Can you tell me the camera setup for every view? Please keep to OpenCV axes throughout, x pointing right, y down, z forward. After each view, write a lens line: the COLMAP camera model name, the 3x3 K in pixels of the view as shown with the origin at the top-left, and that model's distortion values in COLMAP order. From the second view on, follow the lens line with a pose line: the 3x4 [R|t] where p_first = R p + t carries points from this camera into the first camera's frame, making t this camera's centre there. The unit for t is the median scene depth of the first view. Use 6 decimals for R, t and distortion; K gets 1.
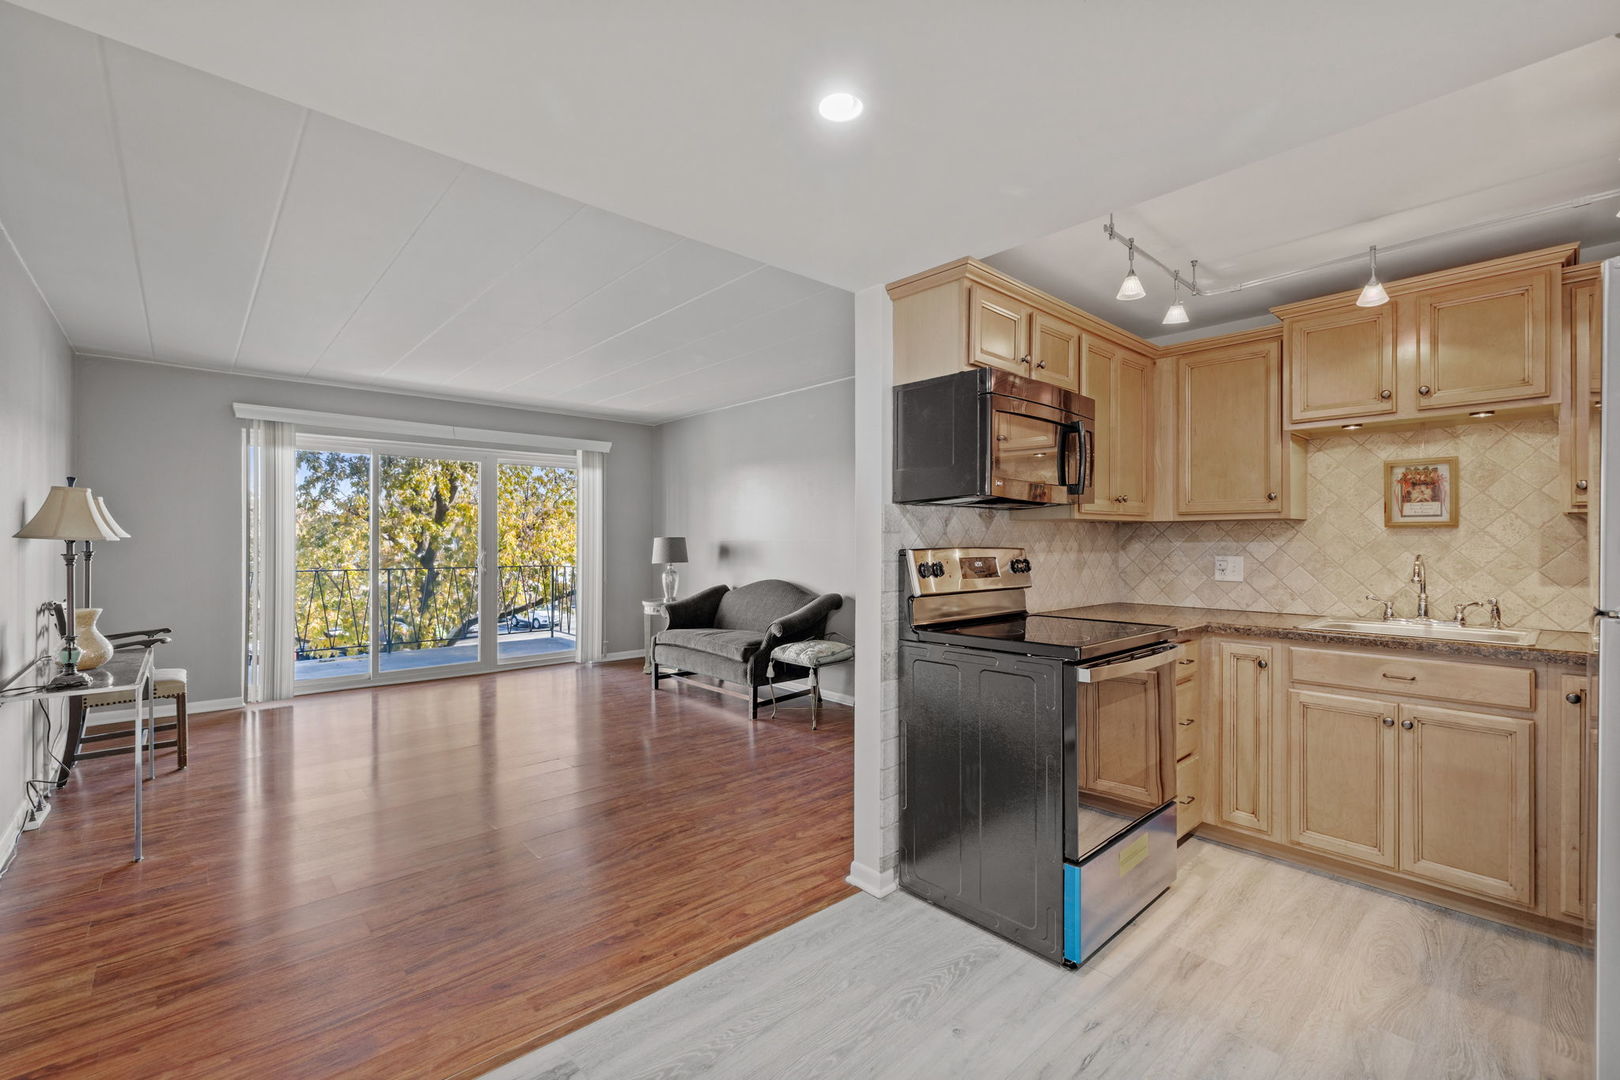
lens RADIAL K [[694.0, 0, 813.9], [0, 694.0, 537.0], [0, 0, 1]] dist [0.003255, -0.000980]
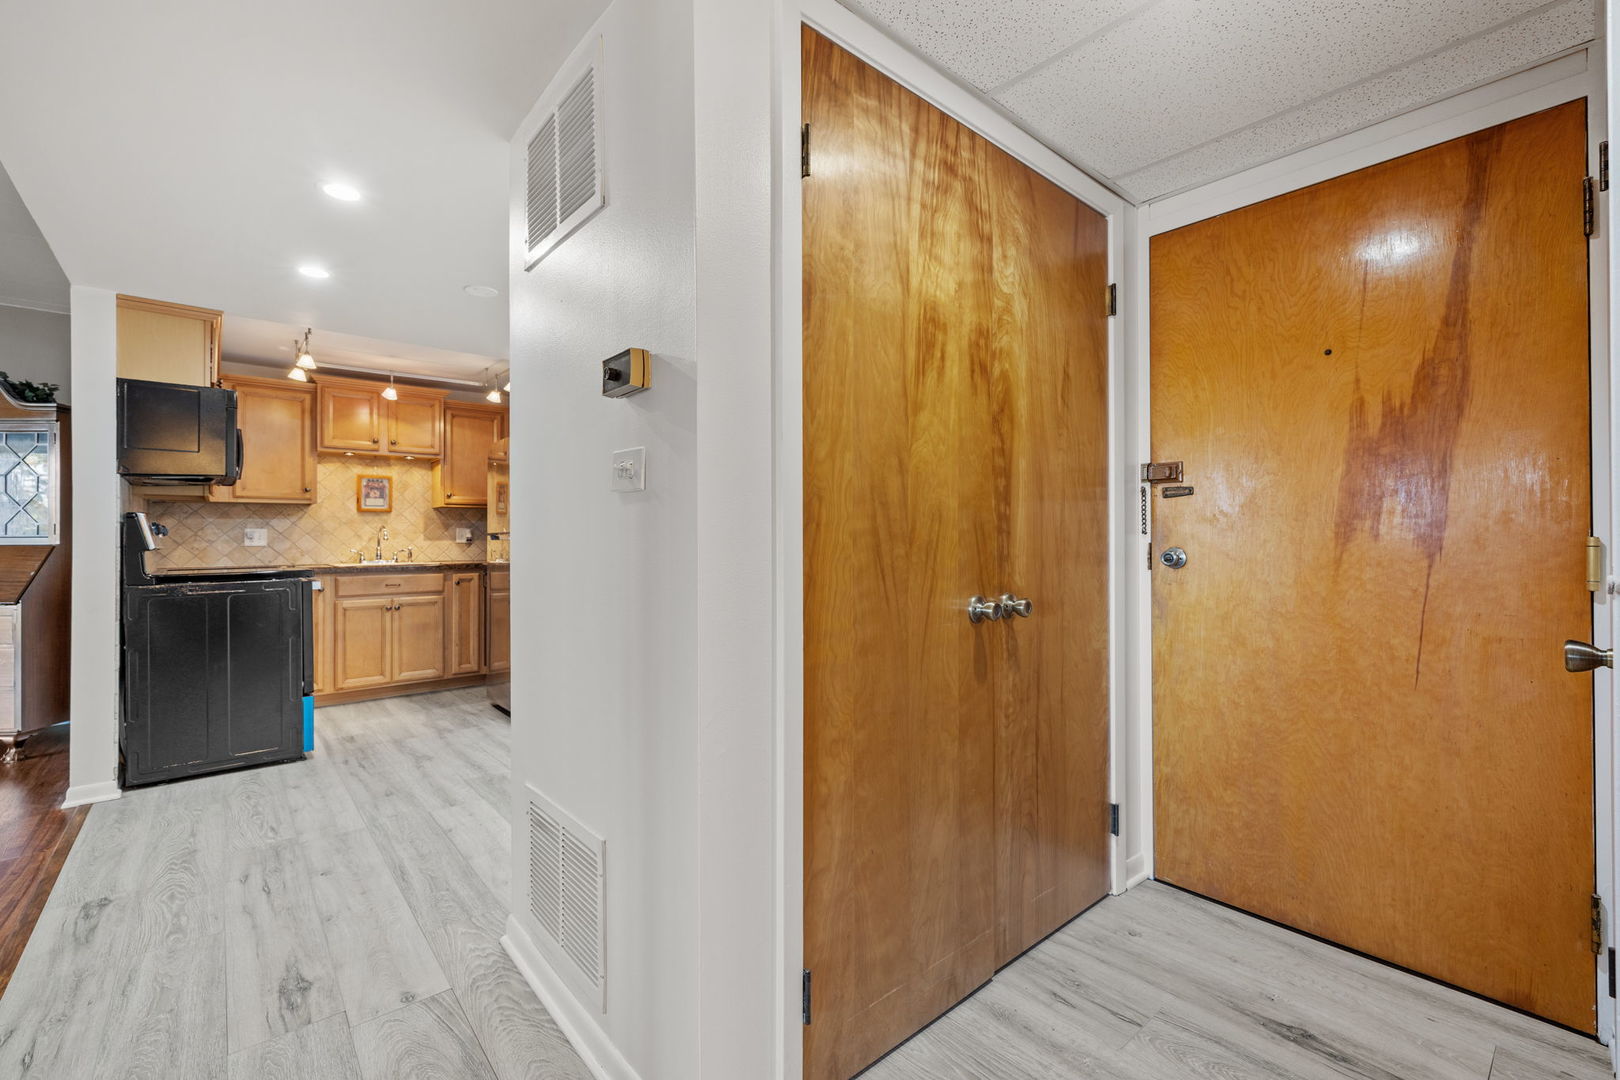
lens RADIAL K [[694.0, 0, 802.8], [0, 694.0, 535.4], [0, 0, 1]] dist [0.003255, -0.000980]
pose [[0.030214, 0.004602, 0.999533, -0.972987], [0.000753, 0.999989, -0.004627, 0.059606], [-0.999543, 0.000893, 0.030210, -0.208181]]
